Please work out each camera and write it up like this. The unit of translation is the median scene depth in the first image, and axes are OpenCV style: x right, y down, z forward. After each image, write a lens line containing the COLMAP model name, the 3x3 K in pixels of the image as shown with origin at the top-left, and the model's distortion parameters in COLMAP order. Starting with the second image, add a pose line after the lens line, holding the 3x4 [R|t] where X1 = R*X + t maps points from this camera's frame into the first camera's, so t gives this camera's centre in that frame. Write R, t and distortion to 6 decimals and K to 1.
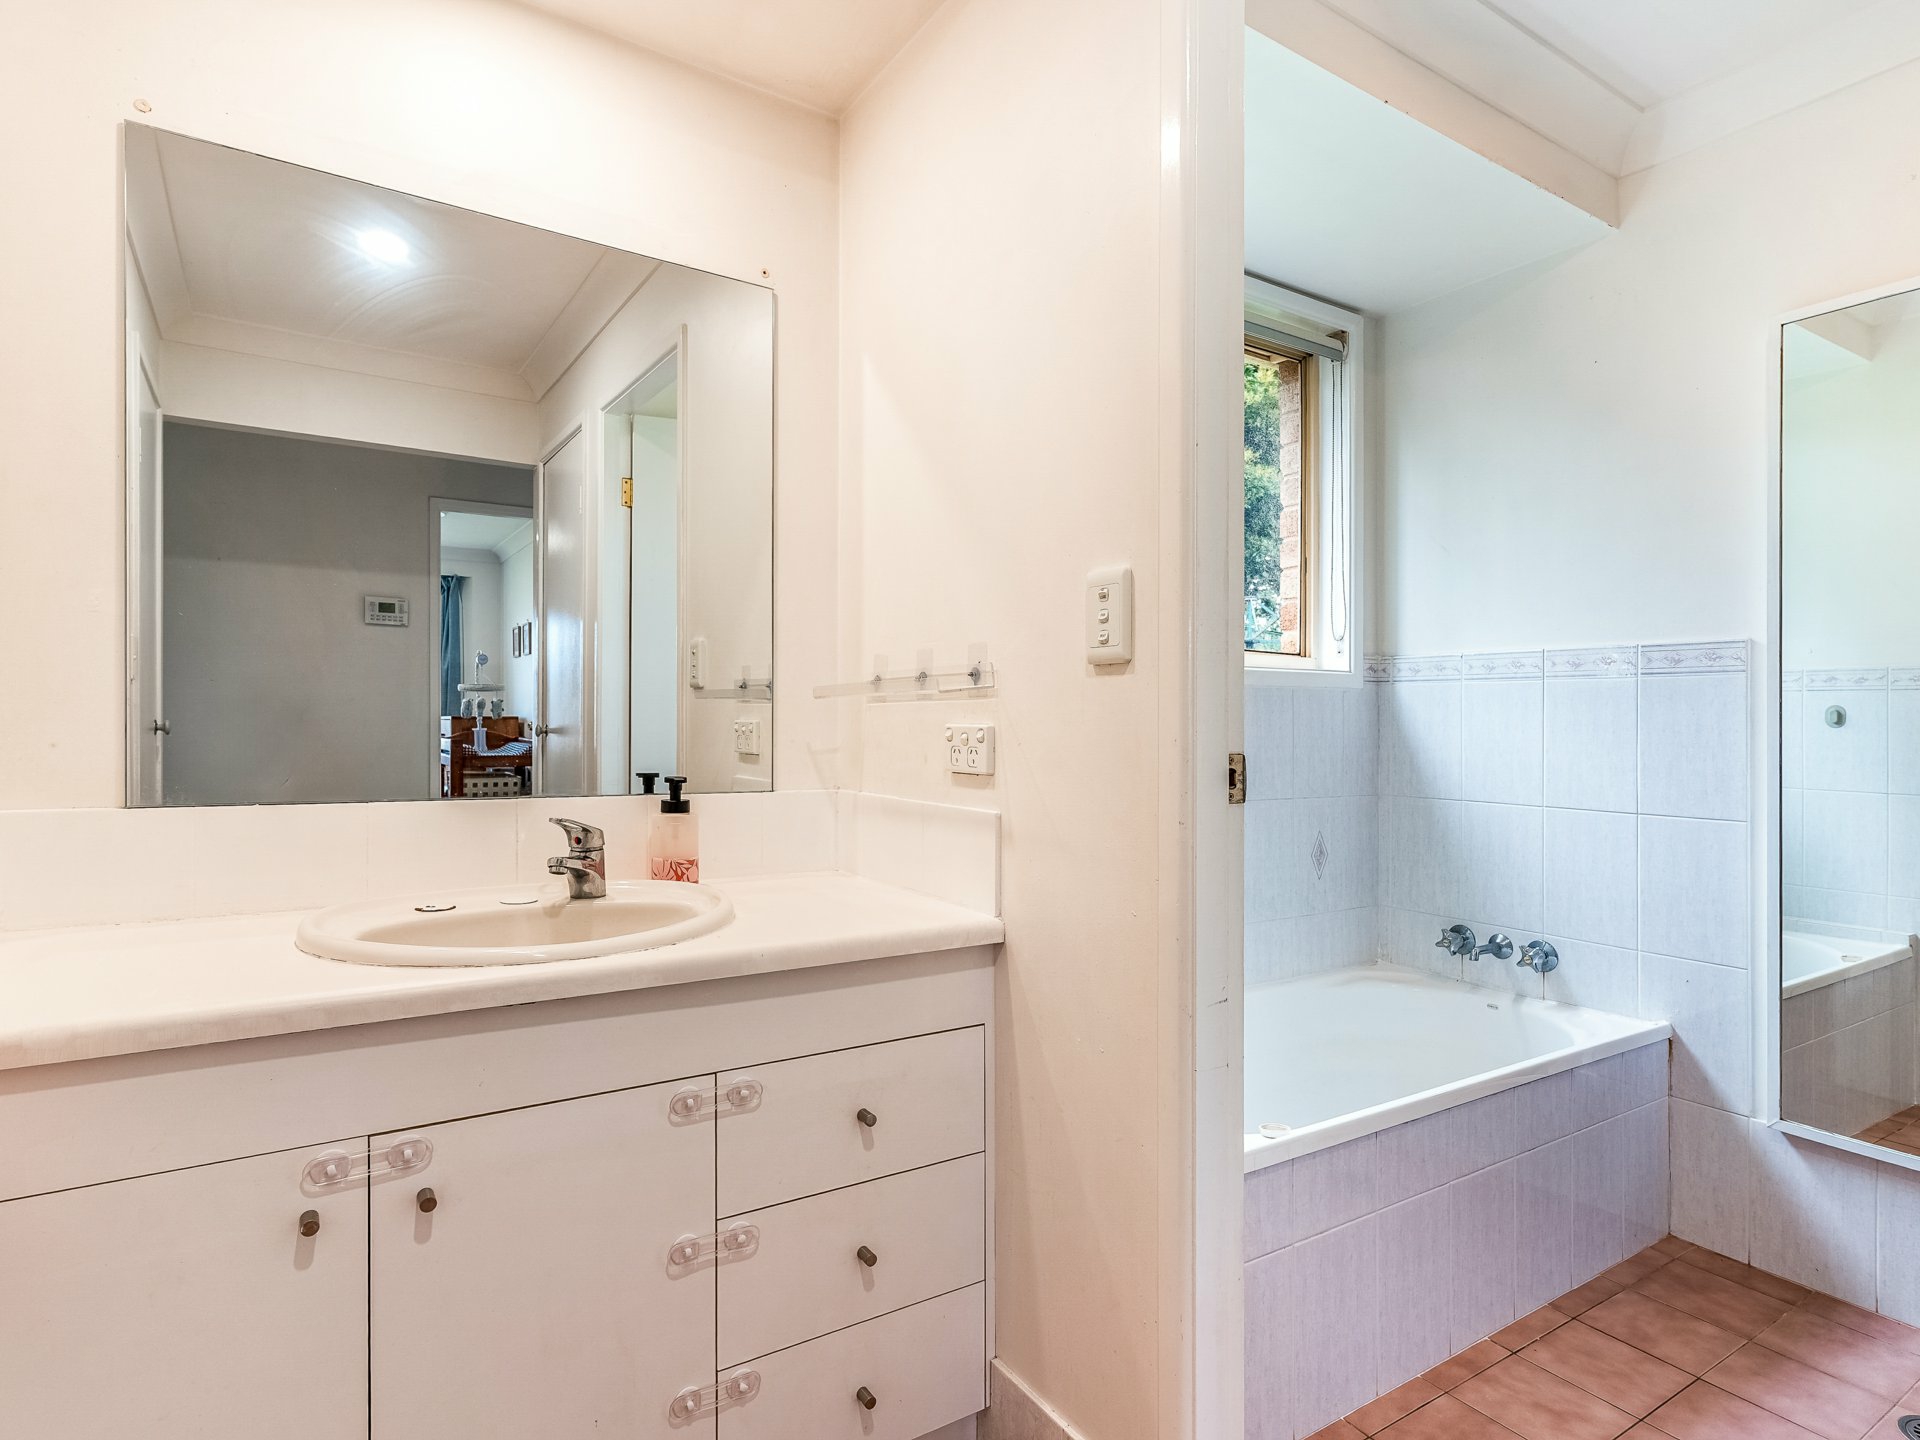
lens RADIAL K [[1002.7, 0, 955.4], [0, 1002.7, 740.7], [0, 0, 1]] dist [0.004572, -0.000672]
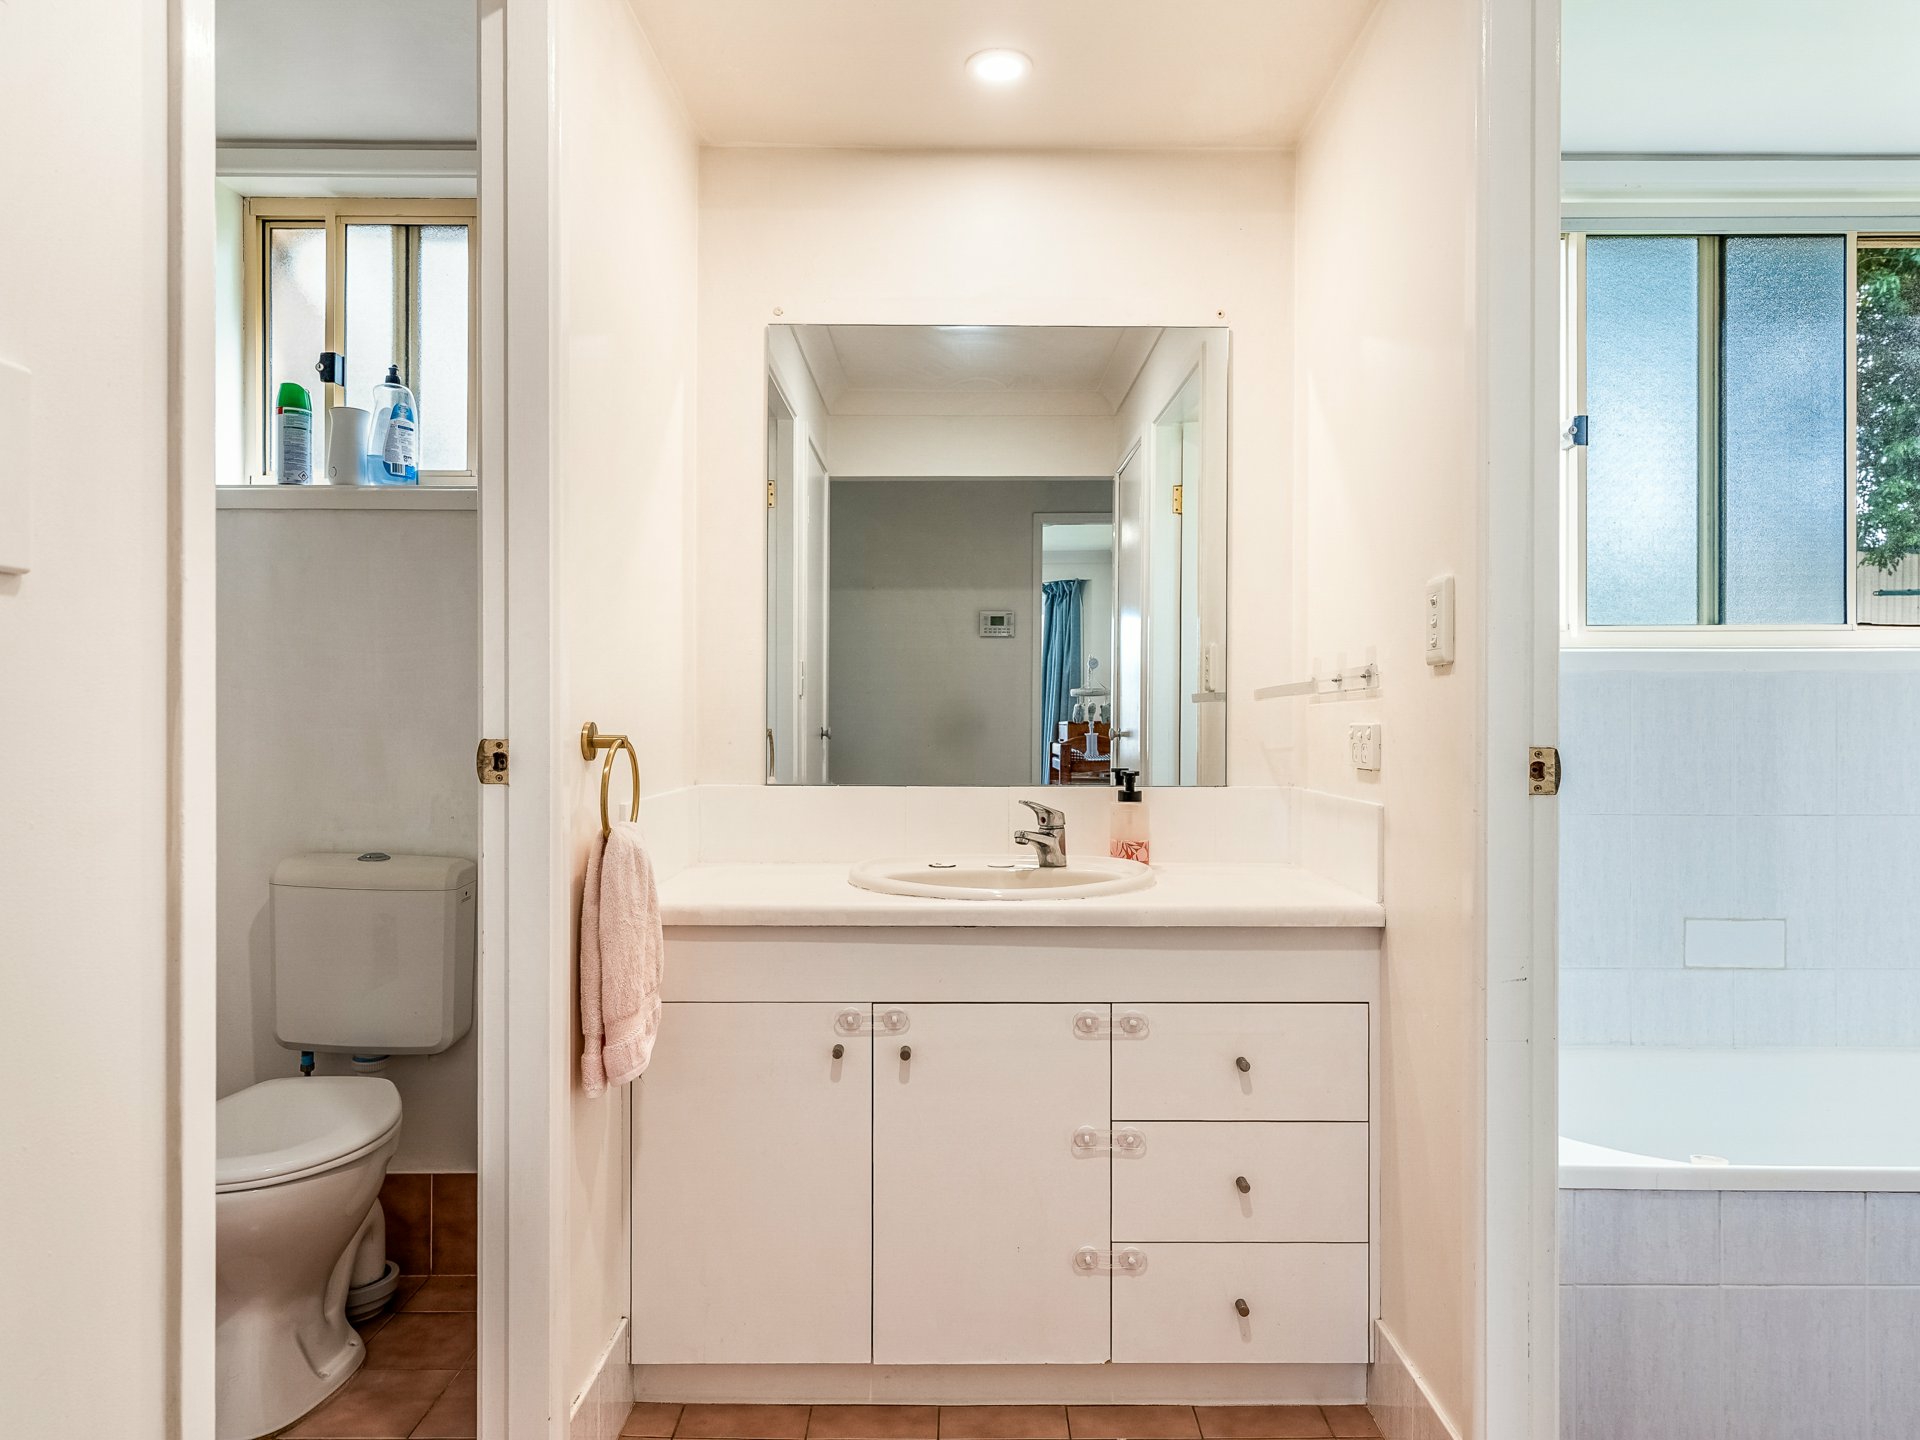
lens RADIAL K [[1118.9, 0, 963.2], [0, 1118.9, 723.1], [0, 0, 1]] dist [0.001969, 0.002032]
pose [[0.846632, -0.010727, -0.532070, 0.302931], [-0.000034, 0.999796, -0.020211, 0.008646], [0.532178, 0.017129, 0.846459, -0.247107]]
